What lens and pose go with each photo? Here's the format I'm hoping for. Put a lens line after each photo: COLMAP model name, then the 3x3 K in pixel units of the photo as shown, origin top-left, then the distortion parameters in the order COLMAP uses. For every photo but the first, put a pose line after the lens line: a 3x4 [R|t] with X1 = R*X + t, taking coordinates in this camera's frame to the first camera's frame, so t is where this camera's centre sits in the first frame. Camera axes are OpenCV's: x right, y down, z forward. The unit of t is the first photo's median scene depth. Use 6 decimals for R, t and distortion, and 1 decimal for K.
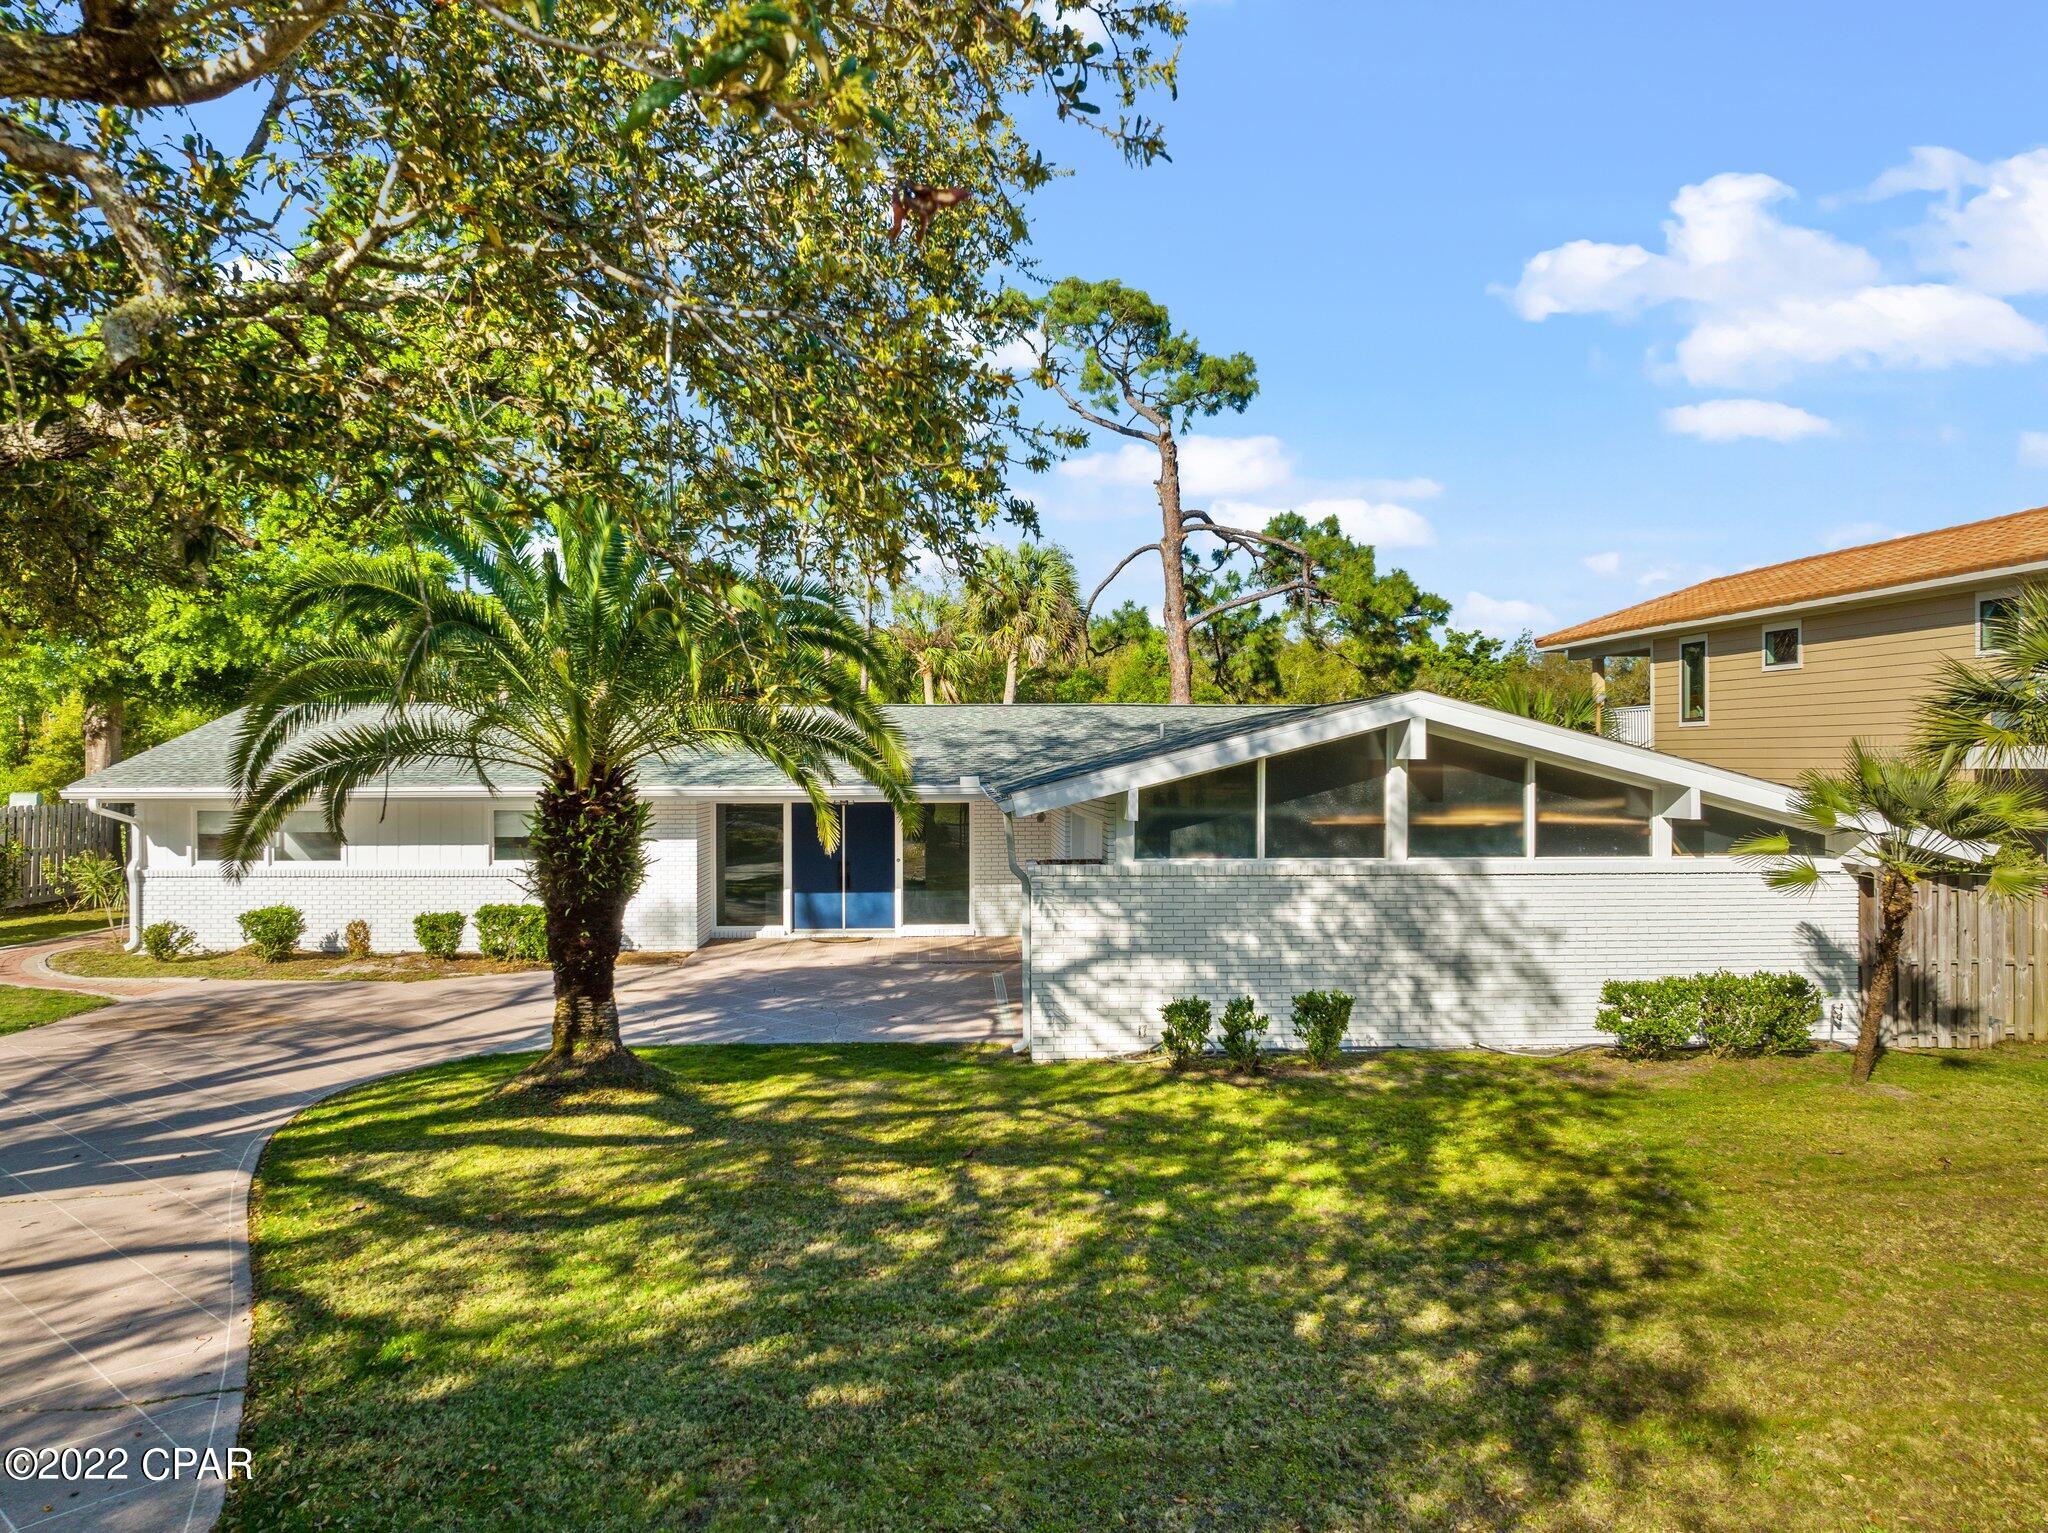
lens RADIAL K [[1430.8, 0, 1024.1], [0, 1430.8, 752.7], [0, 0, 1]] dist [0.008217, 0.000767]
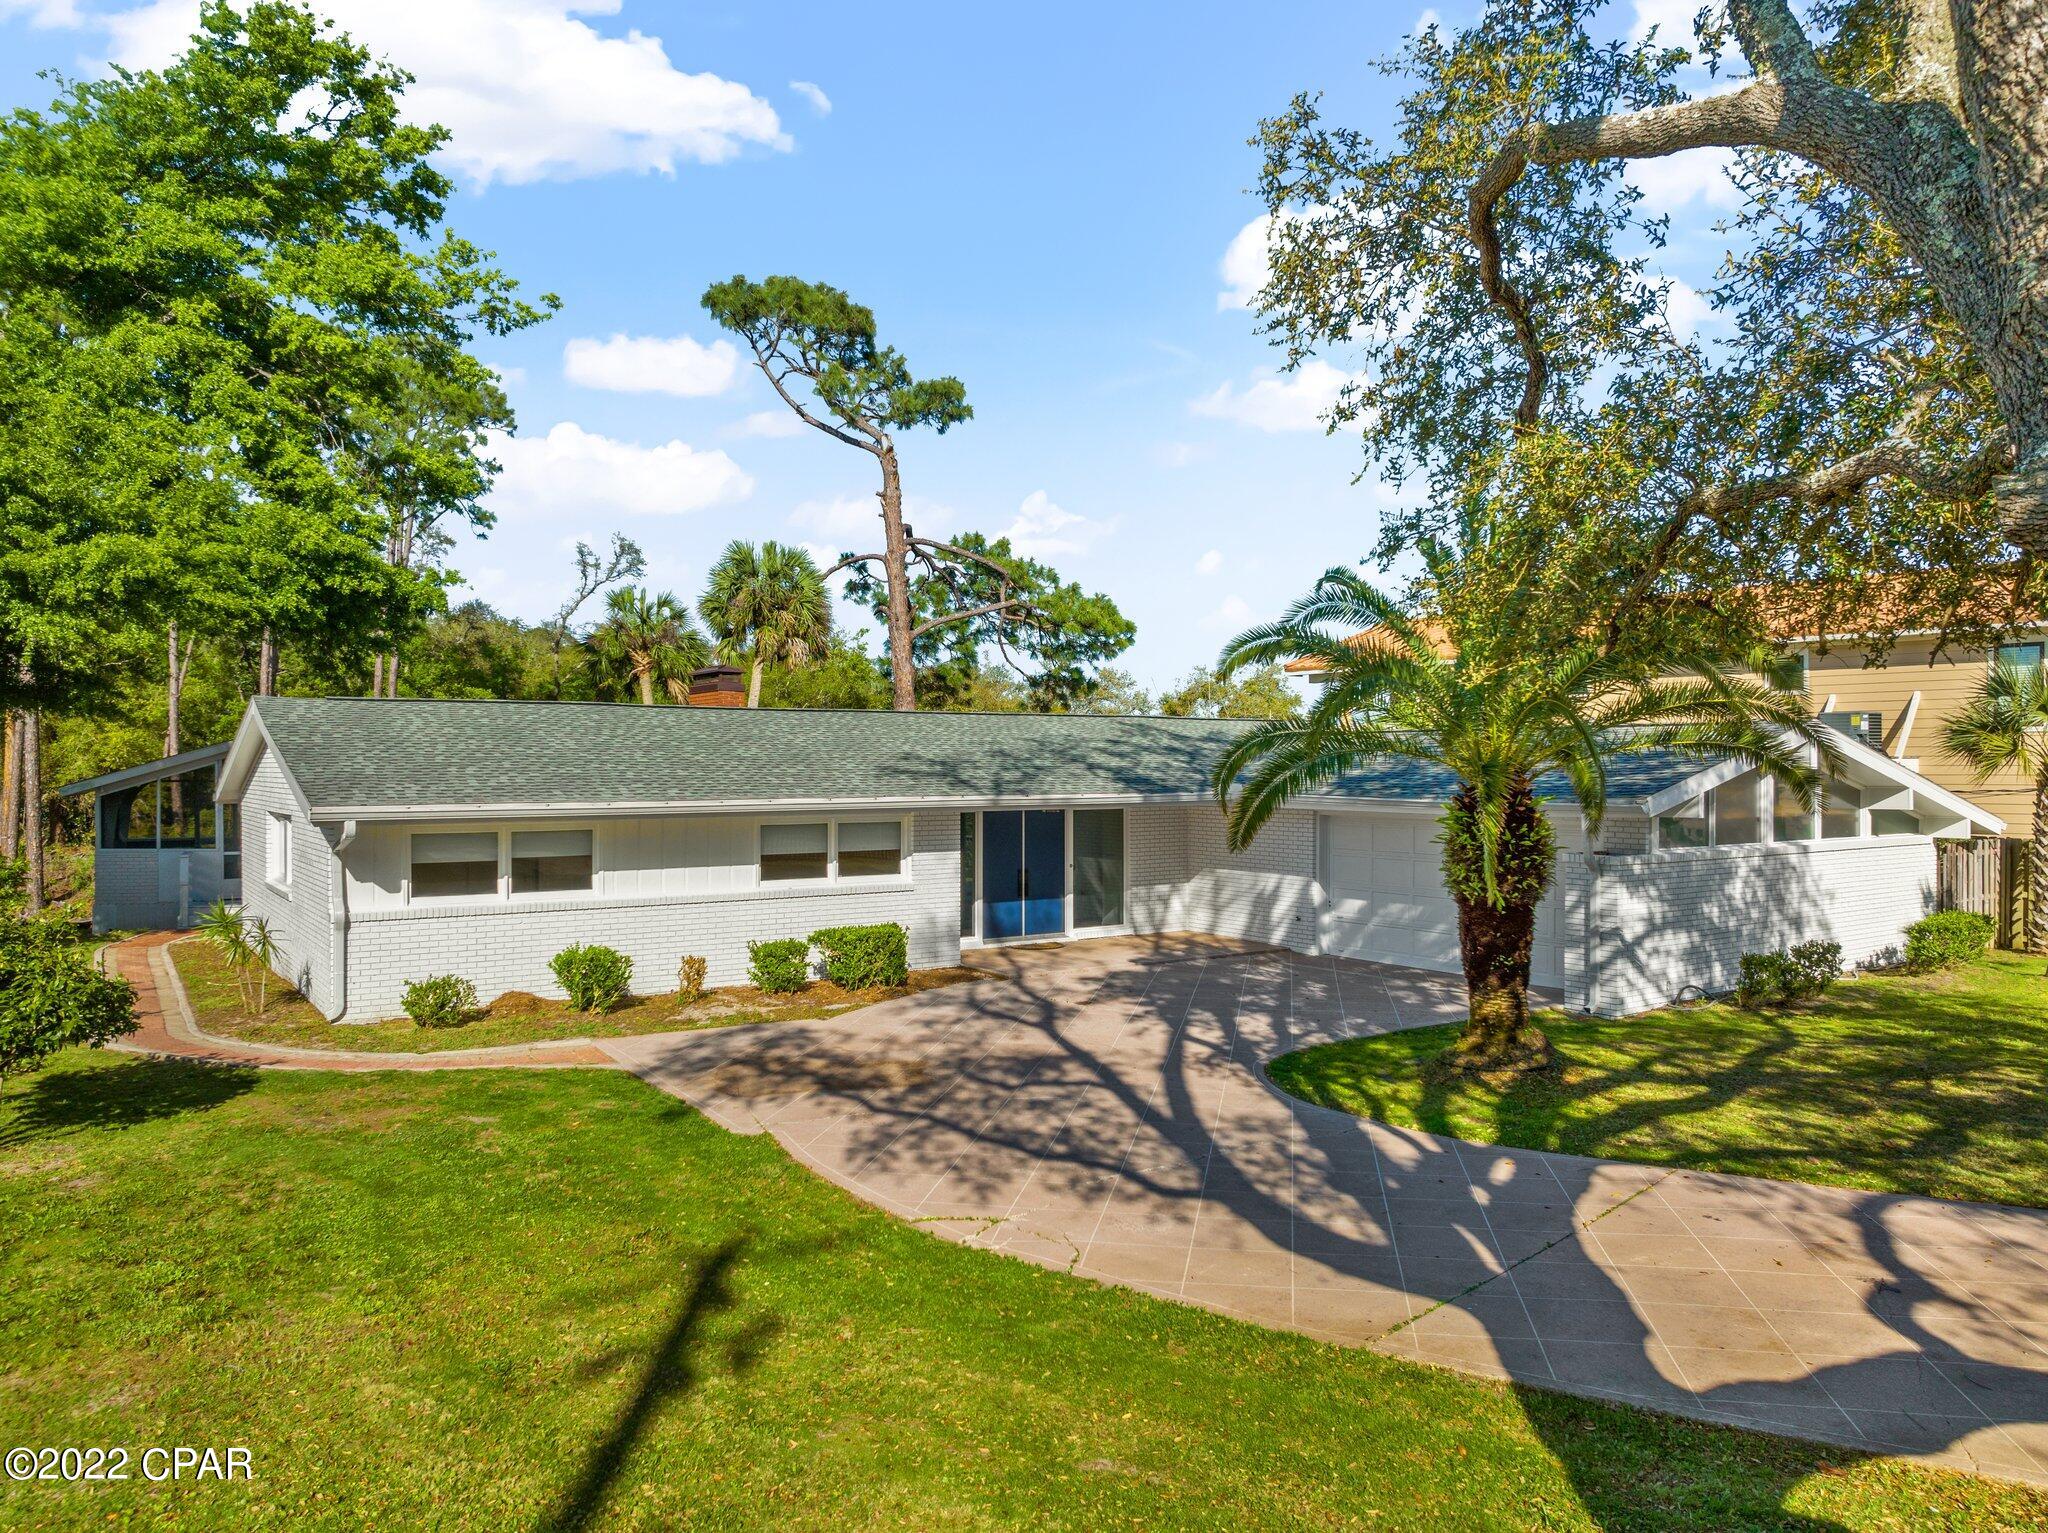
lens RADIAL K [[1430.1, 0, 1023.6], [0, 1430.1, 776.0], [0, 0, 1]] dist [-0.005187, -0.005526]
pose [[0.871704, -0.007728, 0.489972, -0.659009], [0.001017, 0.999902, 0.013961, -0.004407], [-0.490032, -0.011672, 0.871626, 0.134460]]
